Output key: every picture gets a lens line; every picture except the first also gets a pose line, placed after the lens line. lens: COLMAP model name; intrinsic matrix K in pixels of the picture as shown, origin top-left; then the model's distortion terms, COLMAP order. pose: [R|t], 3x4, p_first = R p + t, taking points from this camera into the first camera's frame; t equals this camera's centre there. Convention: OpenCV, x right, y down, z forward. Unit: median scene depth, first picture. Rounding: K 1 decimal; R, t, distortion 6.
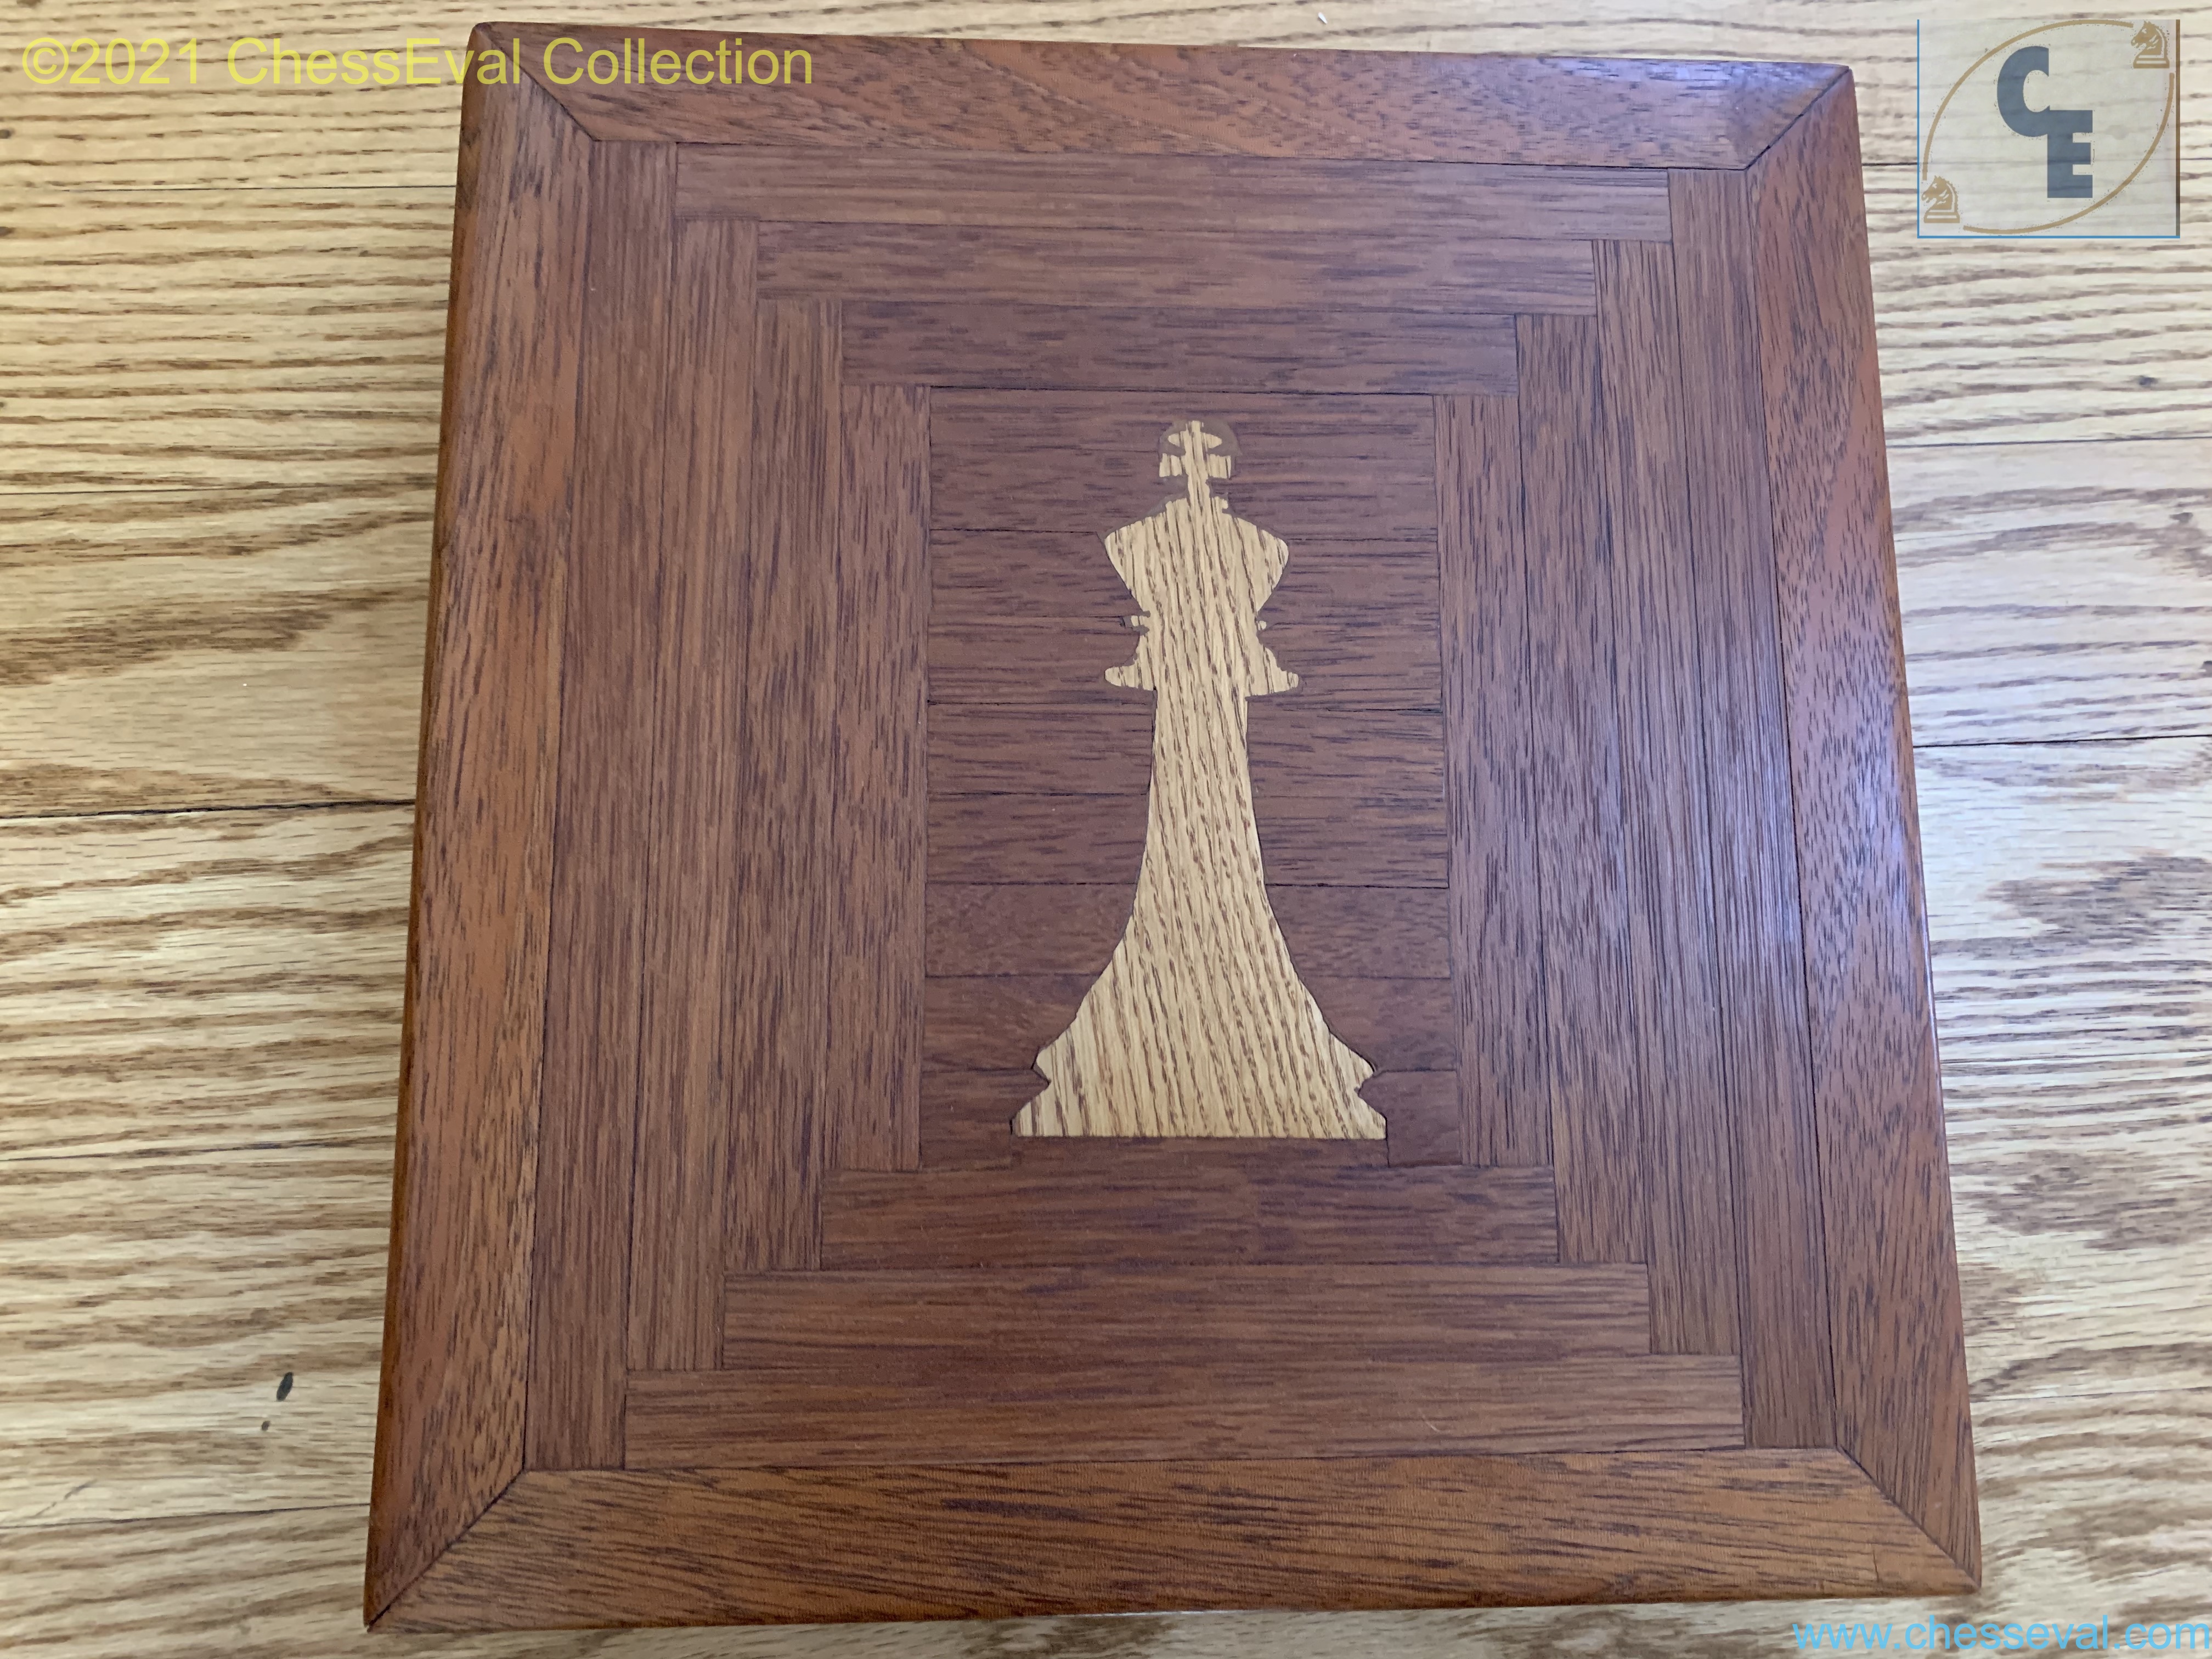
lens RADIAL K [[1654.9, 0, 1110.4], [0, 1654.9, 828.9], [0, 0, 1]] dist [0.003477, 0.004596]
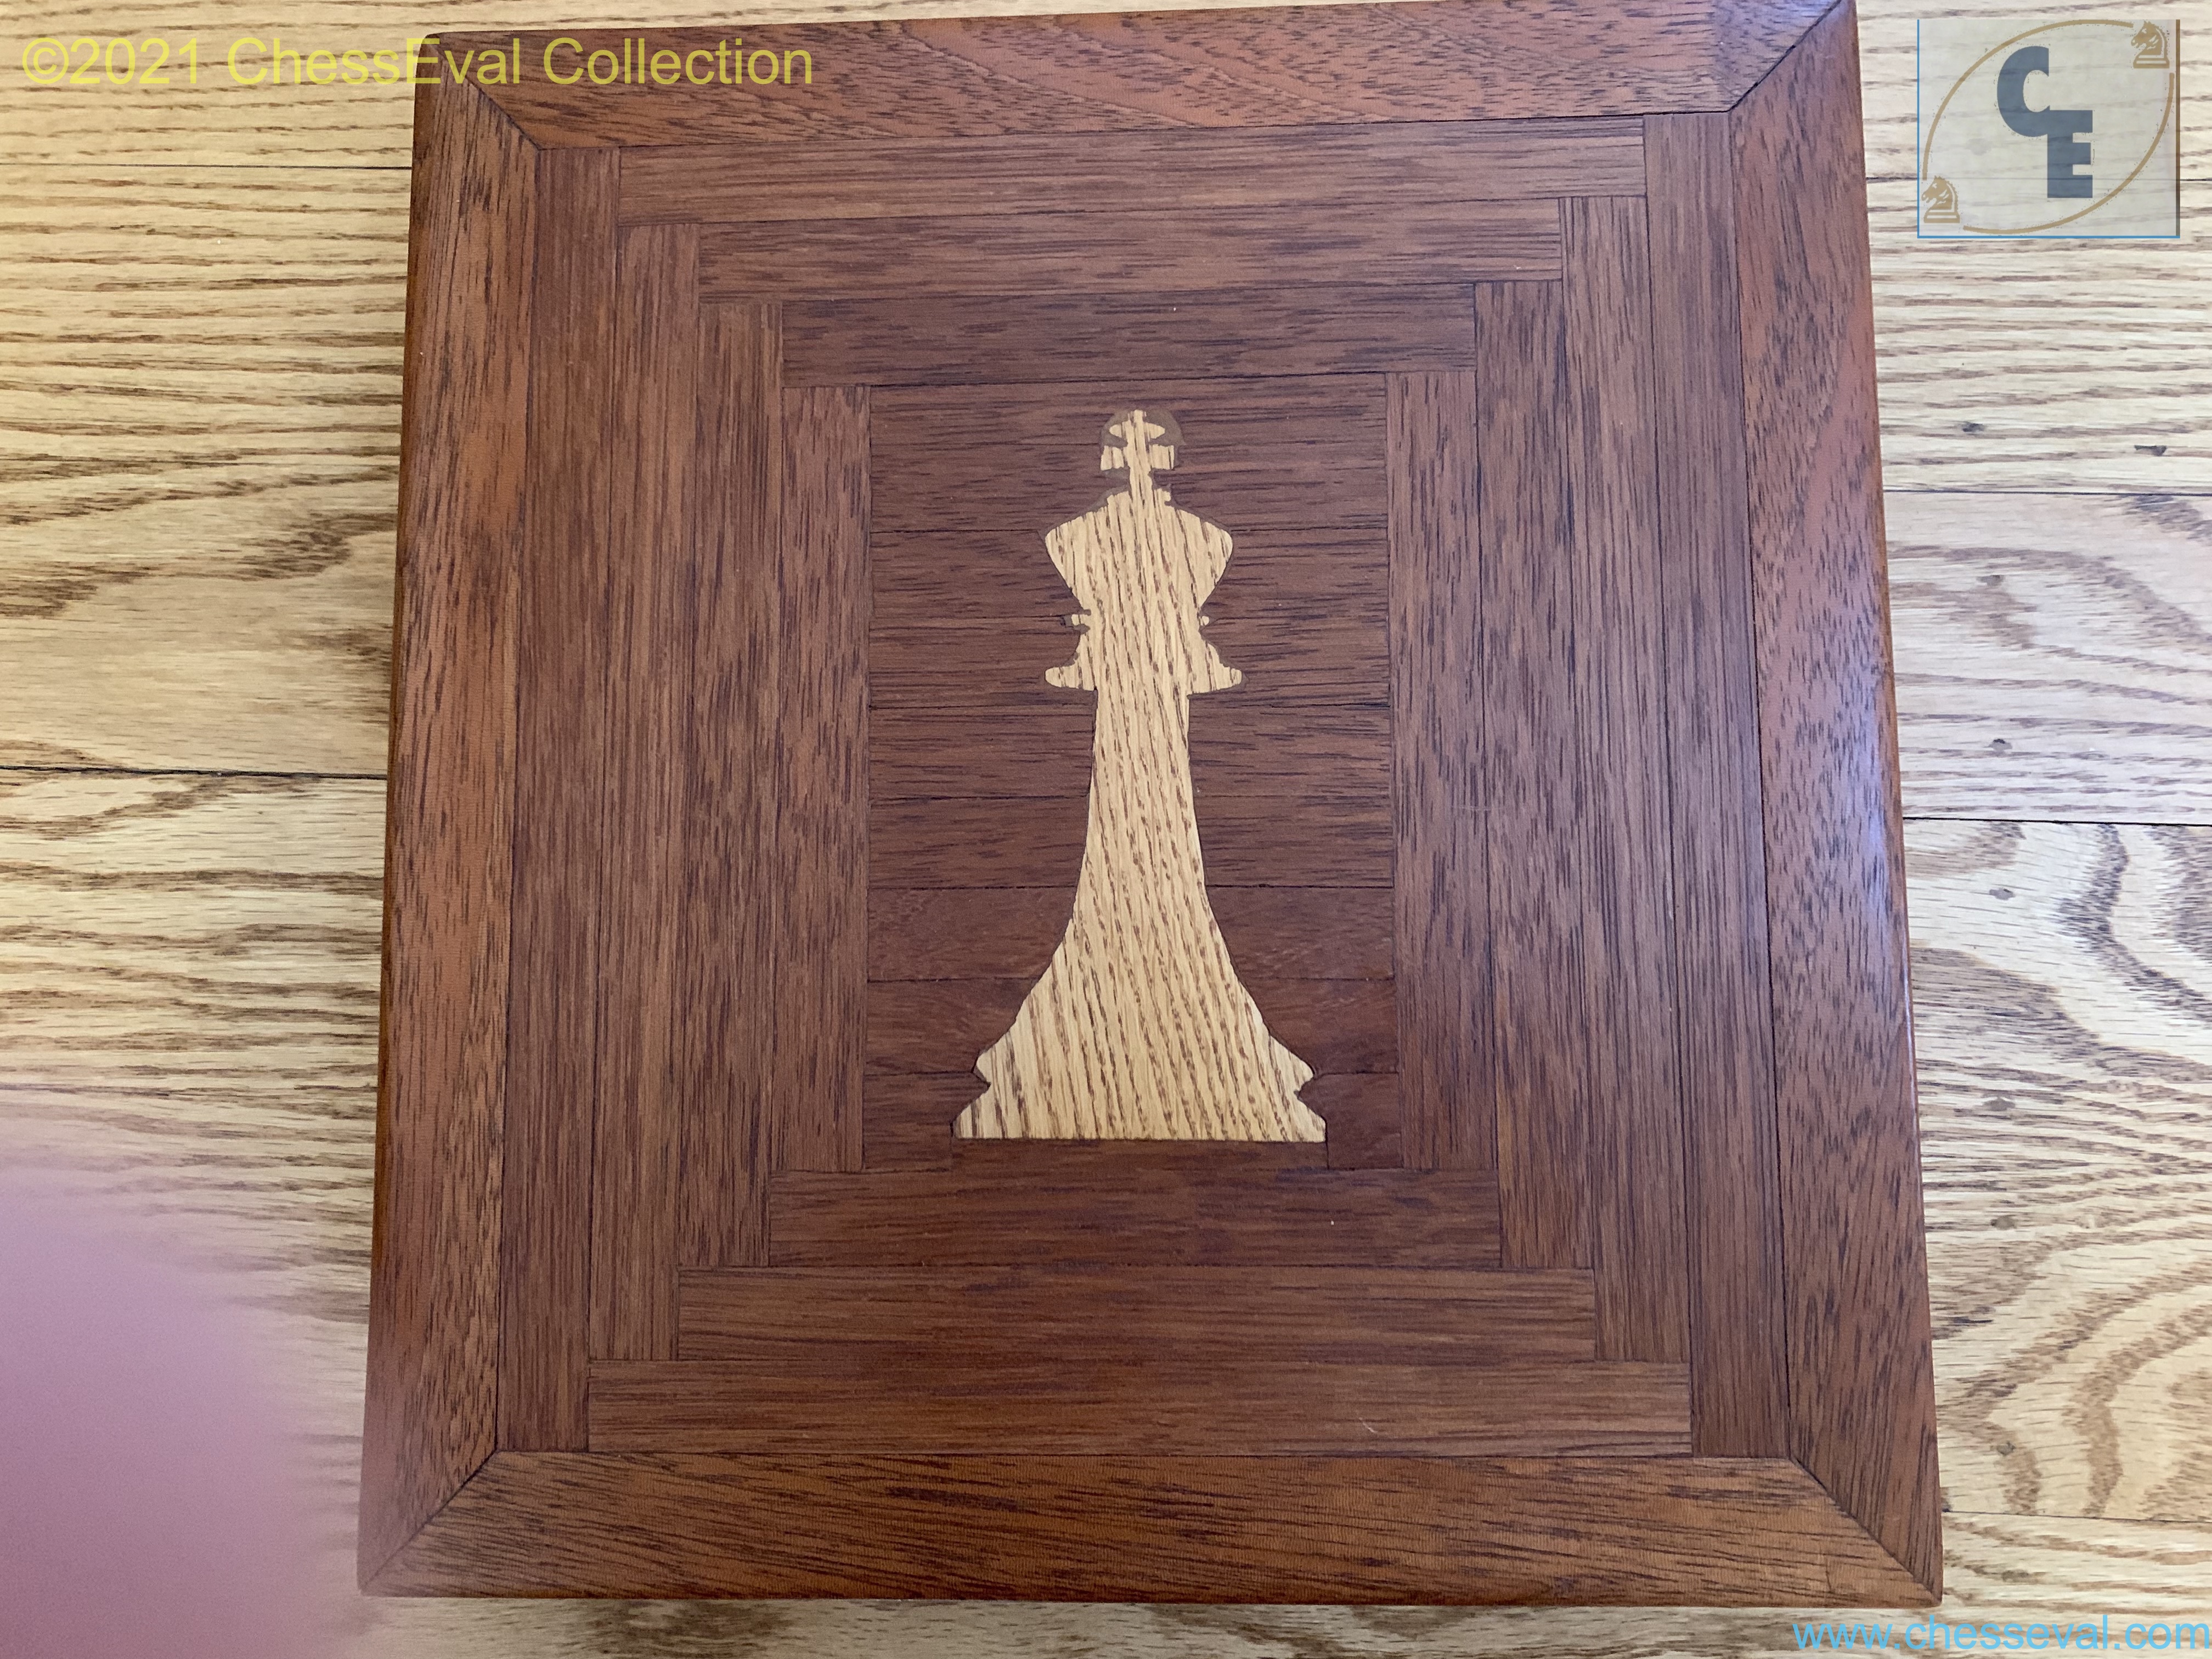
lens RADIAL K [[1654.9, 0, 1086.3], [0, 1654.9, 841.3], [0, 0, 1]] dist [0.003477, 0.004596]
pose [[0.991453, 0.069795, -0.110228, 0.271024], [-0.063078, 0.995999, 0.063299, -0.072956], [0.114205, -0.055805, 0.991889, 0.022291]]
